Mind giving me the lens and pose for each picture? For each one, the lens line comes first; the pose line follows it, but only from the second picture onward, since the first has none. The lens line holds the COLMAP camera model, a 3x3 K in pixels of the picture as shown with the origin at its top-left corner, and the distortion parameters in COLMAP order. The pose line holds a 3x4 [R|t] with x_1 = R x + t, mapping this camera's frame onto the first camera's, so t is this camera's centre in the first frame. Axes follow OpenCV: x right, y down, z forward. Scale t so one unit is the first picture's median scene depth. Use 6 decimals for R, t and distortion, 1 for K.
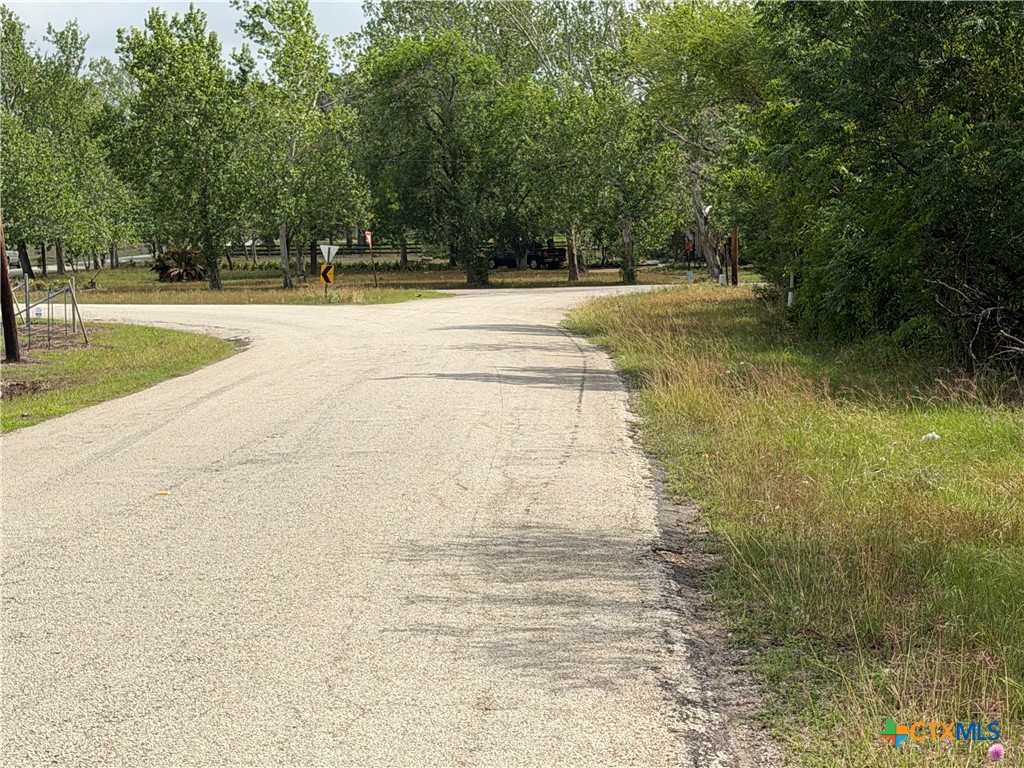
lens RADIAL K [[2477.5, 0, 512.0], [0, 2477.5, 383.4], [0, 0, 1]] dist [0.040014, 0.000000]
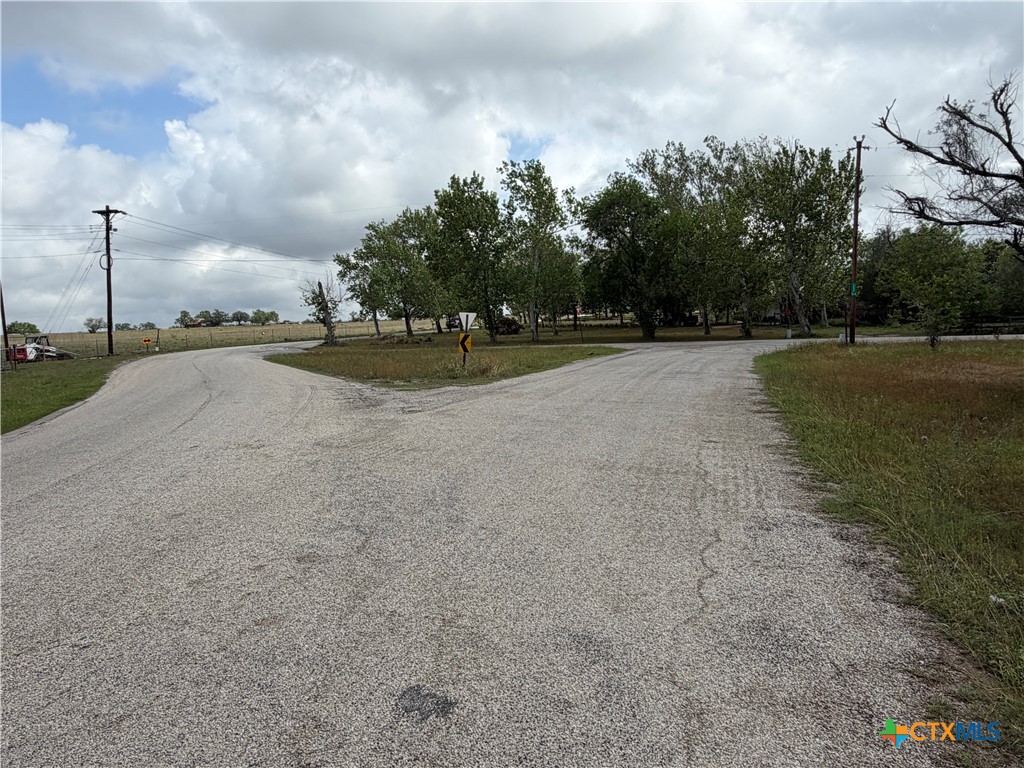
lens RADIAL K [[716.1, 0, 511.8], [0, 716.1, 383.9], [0, 0, 1]] dist [-0.009273, -0.000547]
pose [[0.975313, 0.008057, -0.220682, 0.002539], [0.000075, 0.999322, 0.036817, -0.027568], [0.220829, -0.035925, 0.974651, 0.525125]]
